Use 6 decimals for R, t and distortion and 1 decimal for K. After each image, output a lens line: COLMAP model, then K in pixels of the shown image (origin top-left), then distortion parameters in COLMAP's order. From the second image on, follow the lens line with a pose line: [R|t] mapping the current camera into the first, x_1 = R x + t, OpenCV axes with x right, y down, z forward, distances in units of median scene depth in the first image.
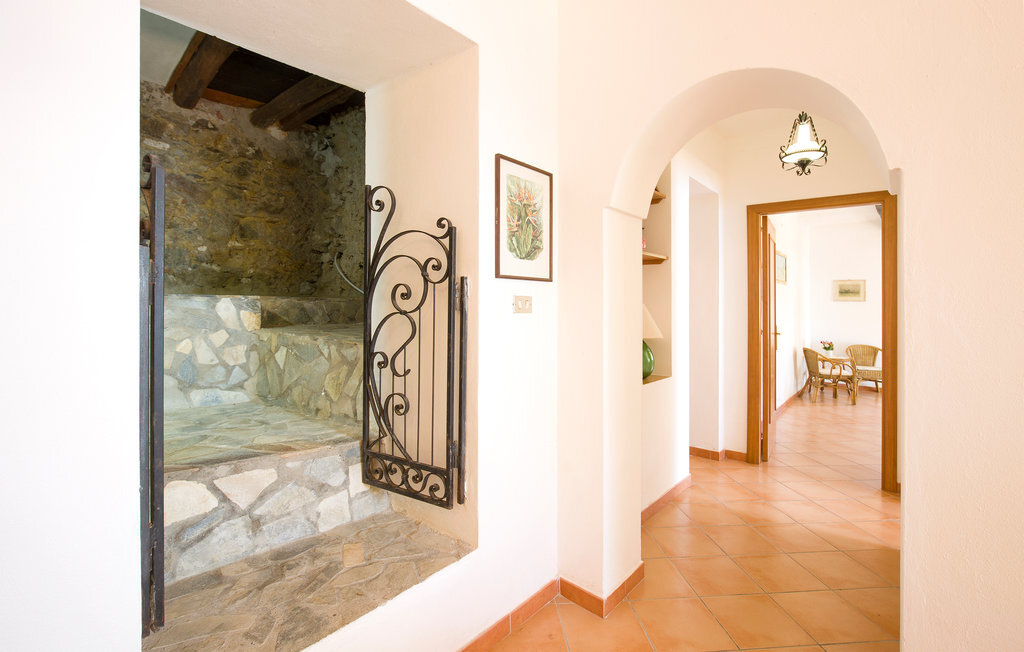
lens RADIAL K [[471.5, 0, 516.7], [0, 471.5, 319.4], [0, 0, 1]] dist [-0.004083, 0.000566]
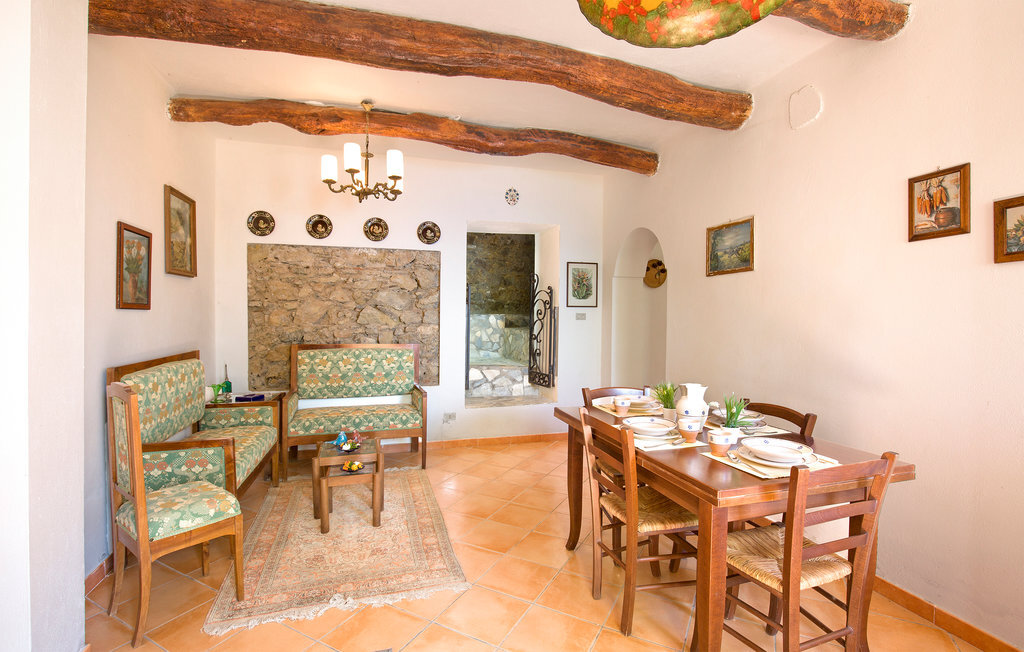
lens RADIAL K [[471.5, 0, 508.4], [0, 471.5, 327.4], [0, 0, 1]] dist [-0.004083, 0.000566]
pose [[0.835276, 0.004280, -0.549814, 1.095060], [-0.012399, 0.999862, -0.011054, 0.062001], [0.549691, 0.016051, 0.835214, -1.374128]]
